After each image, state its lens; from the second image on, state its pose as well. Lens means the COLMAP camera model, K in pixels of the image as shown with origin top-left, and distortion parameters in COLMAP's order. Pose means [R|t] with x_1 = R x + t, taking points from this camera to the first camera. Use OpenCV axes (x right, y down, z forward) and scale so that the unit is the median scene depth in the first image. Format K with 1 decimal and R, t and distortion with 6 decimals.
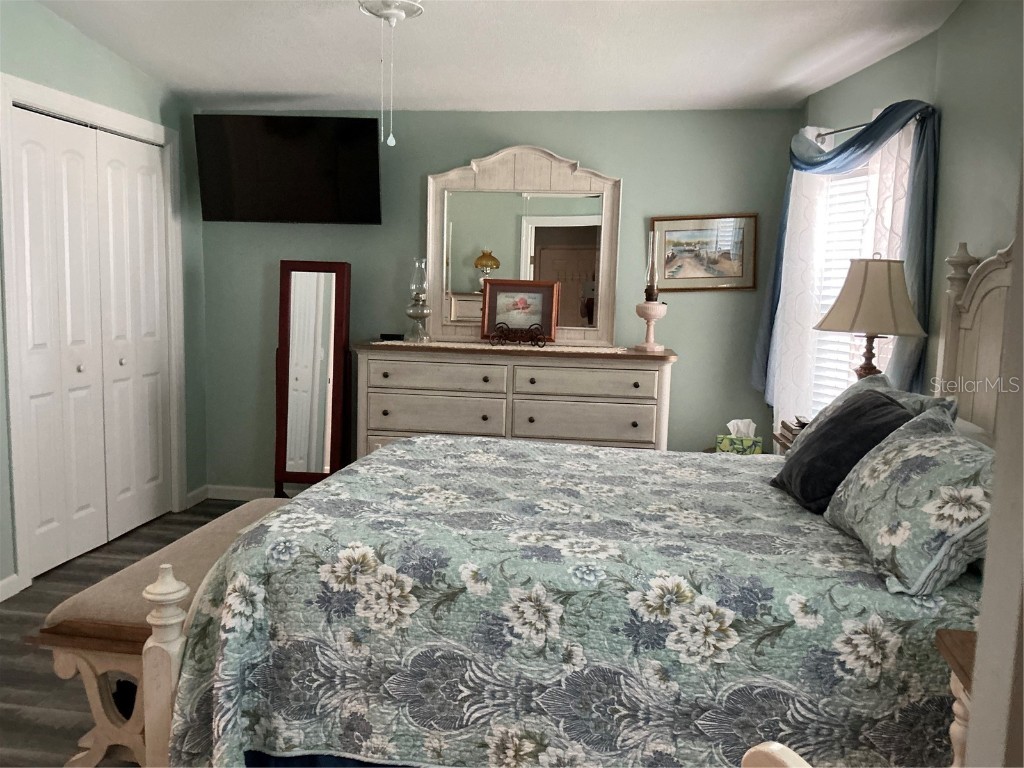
lens RADIAL K [[847.6, 0, 510.0], [0, 847.6, 382.1], [0, 0, 1]] dist [0.138847, -0.280602]
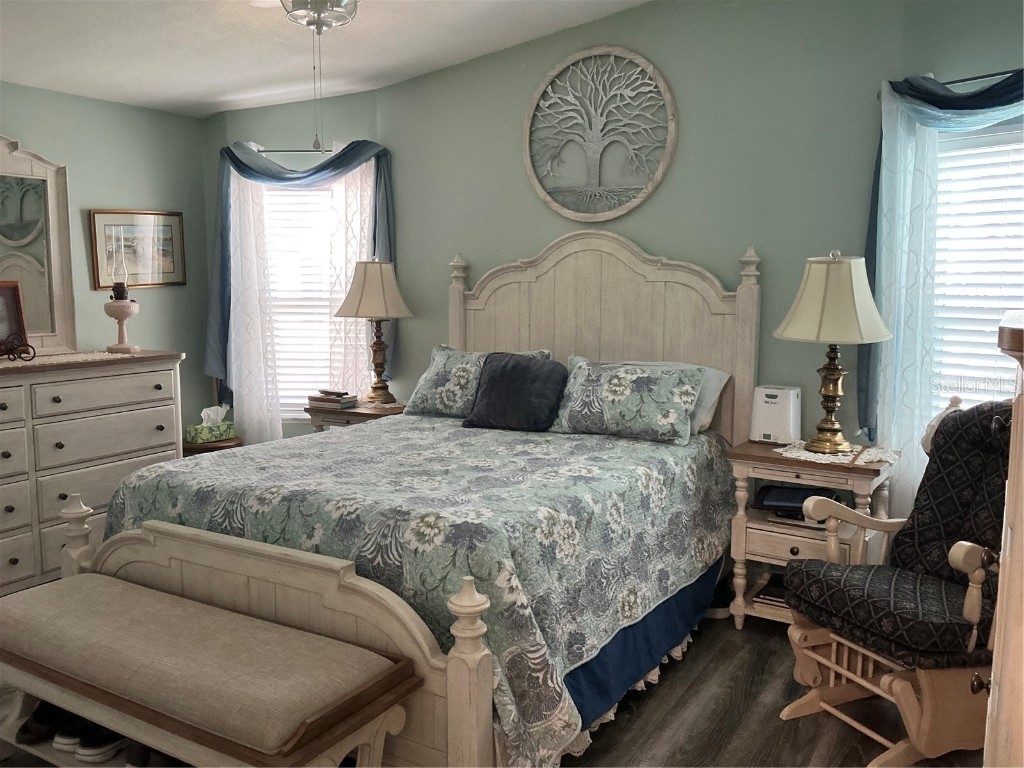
lens RADIAL K [[847.6, 0, 510.0], [0, 847.6, 382.1], [0, 0, 1]] dist [0.138847, -0.280602]
pose [[0.380151, -0.131468, 0.915533, -0.711517], [0.113153, 0.989022, 0.095037, -0.059517], [-0.917977, 0.067467, 0.390854, 0.303506]]
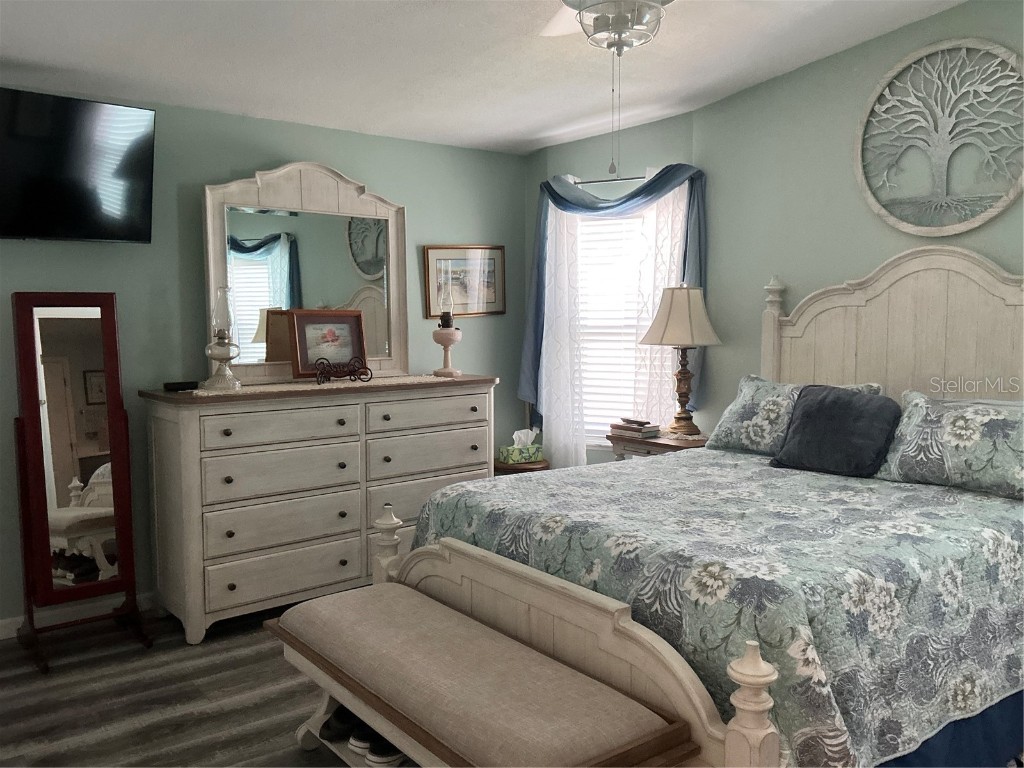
lens RADIAL K [[847.6, 0, 510.0], [0, 847.6, 382.1], [0, 0, 1]] dist [0.138847, -0.280602]
pose [[0.693471, -0.088226, 0.715062, -0.663340], [0.103530, 0.994377, 0.022283, -0.056930], [-0.713007, 0.058578, 0.698706, 0.300537]]
